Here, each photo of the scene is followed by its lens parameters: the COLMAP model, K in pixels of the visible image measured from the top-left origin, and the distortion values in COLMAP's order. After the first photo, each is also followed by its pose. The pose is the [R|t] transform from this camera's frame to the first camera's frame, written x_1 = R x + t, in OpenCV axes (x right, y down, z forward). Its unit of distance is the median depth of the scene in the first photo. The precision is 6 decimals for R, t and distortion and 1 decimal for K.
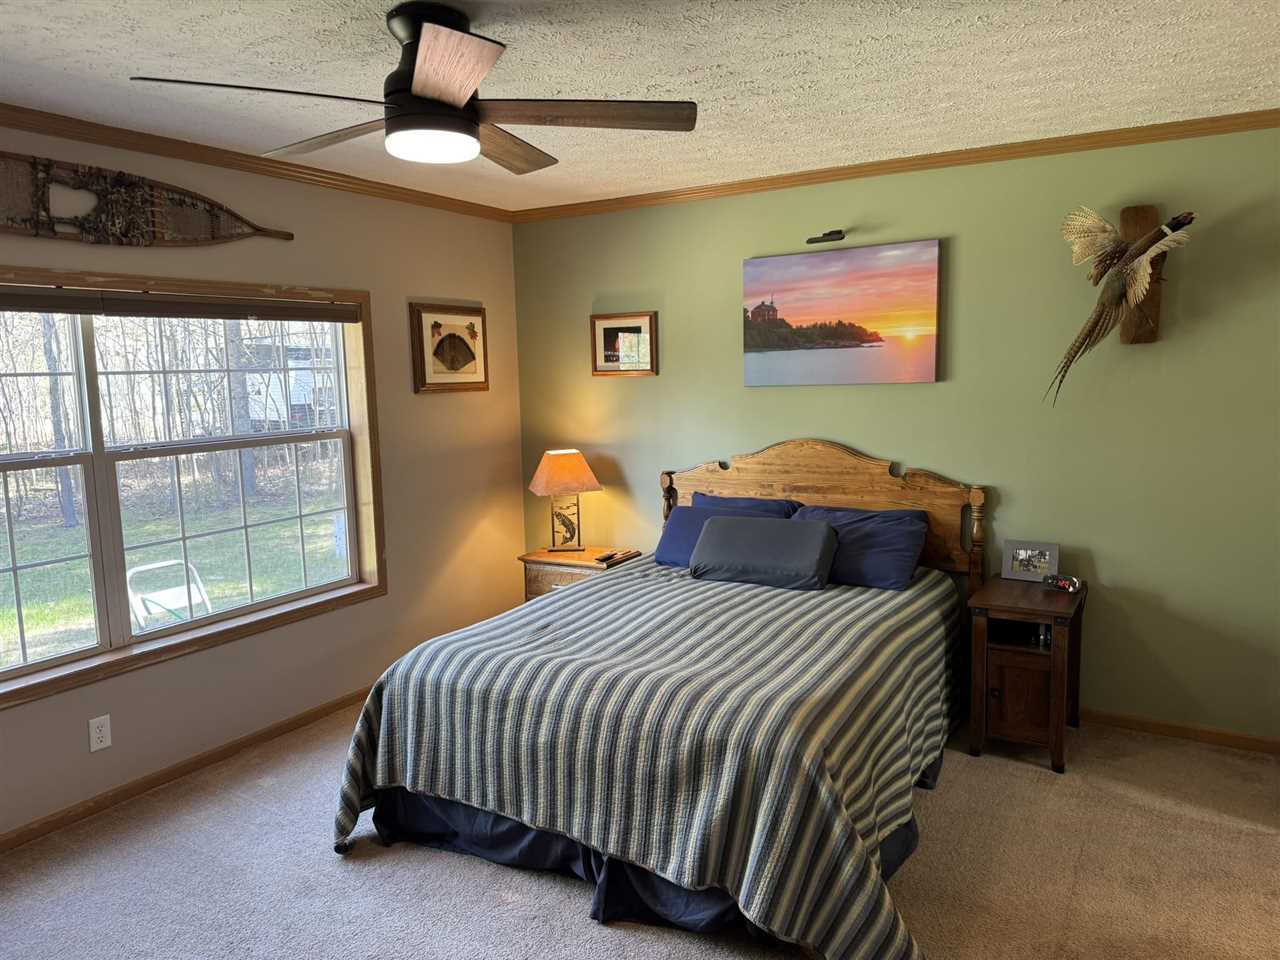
lens RADIAL K [[895.6, 0, 633.6], [0, 895.6, 477.7], [0, 0, 1]] dist [0.069725, -0.092733]
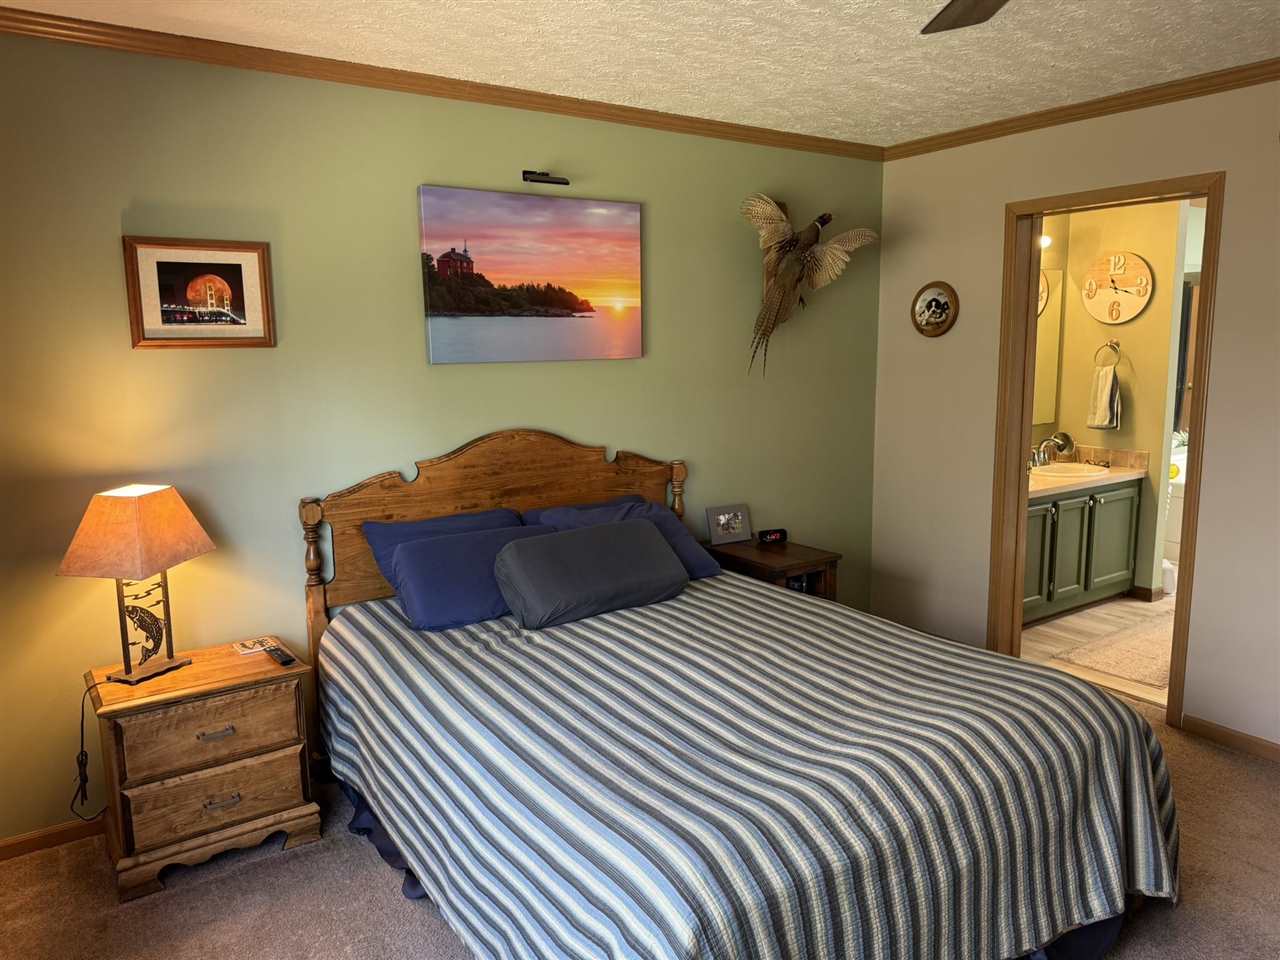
lens RADIAL K [[895.6, 0, 647.8], [0, 895.6, 484.2], [0, 0, 1]] dist [0.069725, -0.092733]
pose [[0.405885, -0.128745, 0.904810, -0.497007], [0.106281, 0.989960, 0.093185, -0.057267], [-0.907723, 0.058342, 0.415493, 0.570128]]
